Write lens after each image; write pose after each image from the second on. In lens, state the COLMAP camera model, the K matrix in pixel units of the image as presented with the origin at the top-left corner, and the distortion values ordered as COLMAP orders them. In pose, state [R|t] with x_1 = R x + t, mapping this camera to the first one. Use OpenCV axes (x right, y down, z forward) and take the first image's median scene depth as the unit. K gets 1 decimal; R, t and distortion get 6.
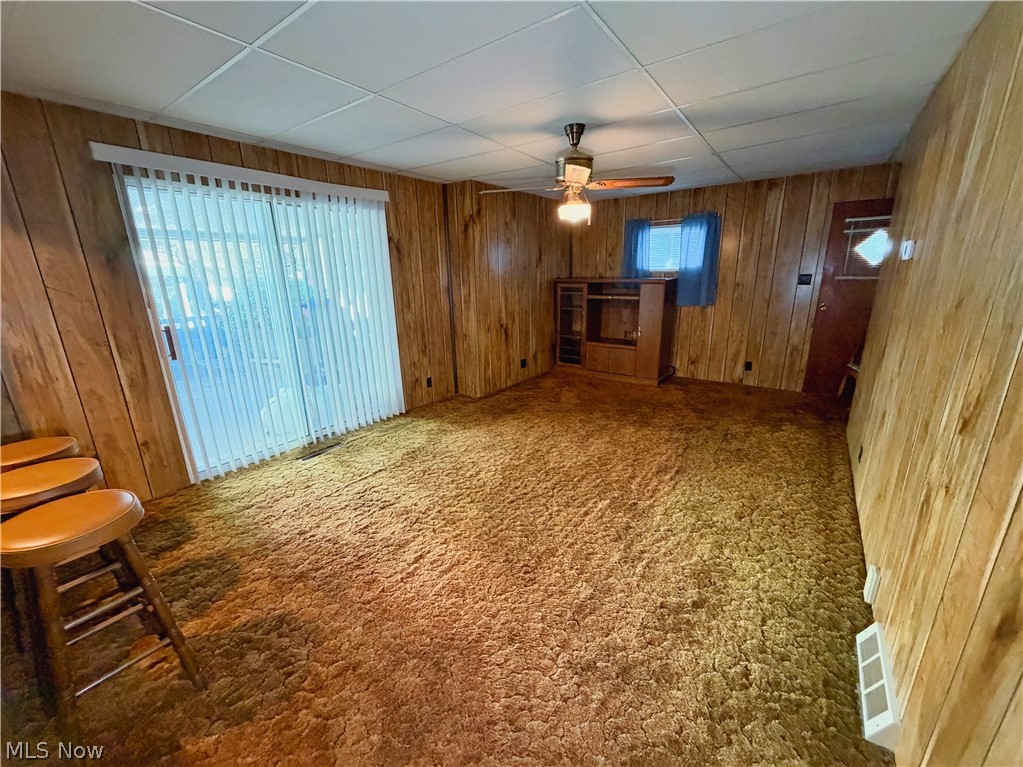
lens RADIAL K [[417.1, 0, 515.0], [0, 417.1, 383.6], [0, 0, 1]] dist [0.000145, 0.000064]
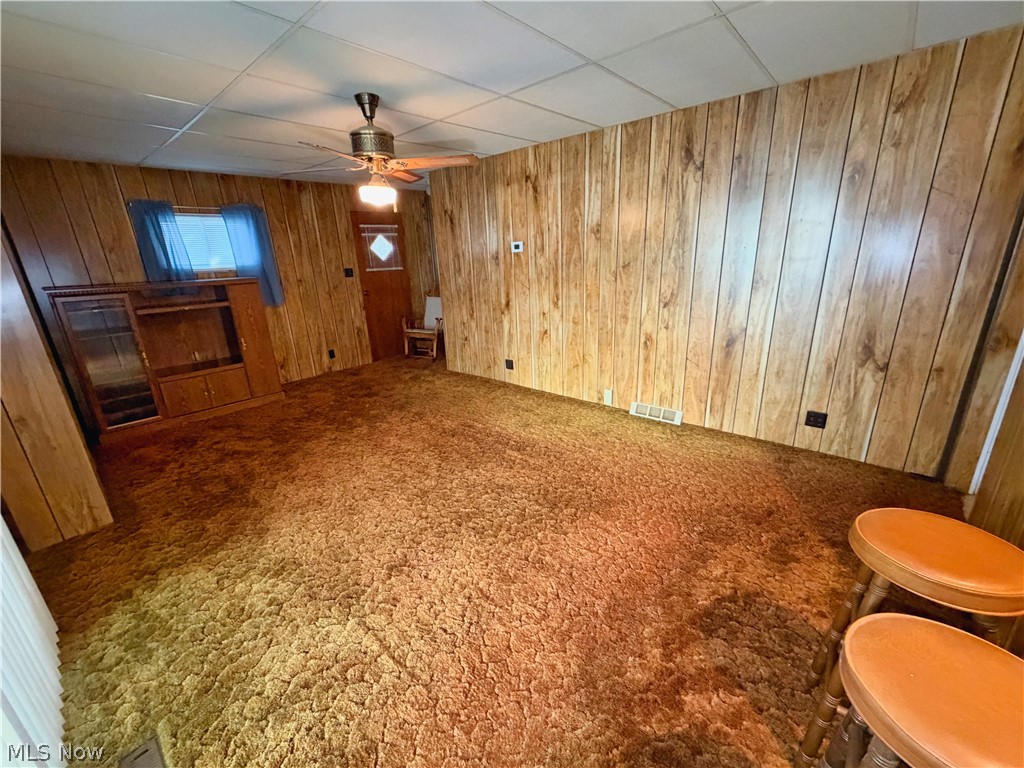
lens RADIAL K [[417.5, 0, 507.7], [0, 417.5, 383.0], [0, 0, 1]] dist [0.000145, 0.000064]
pose [[0.100886, -0.282540, 0.953936, -0.528649], [0.297610, 0.923494, 0.242049, -0.115339], [-0.949342, 0.259482, 0.177255, 0.452819]]
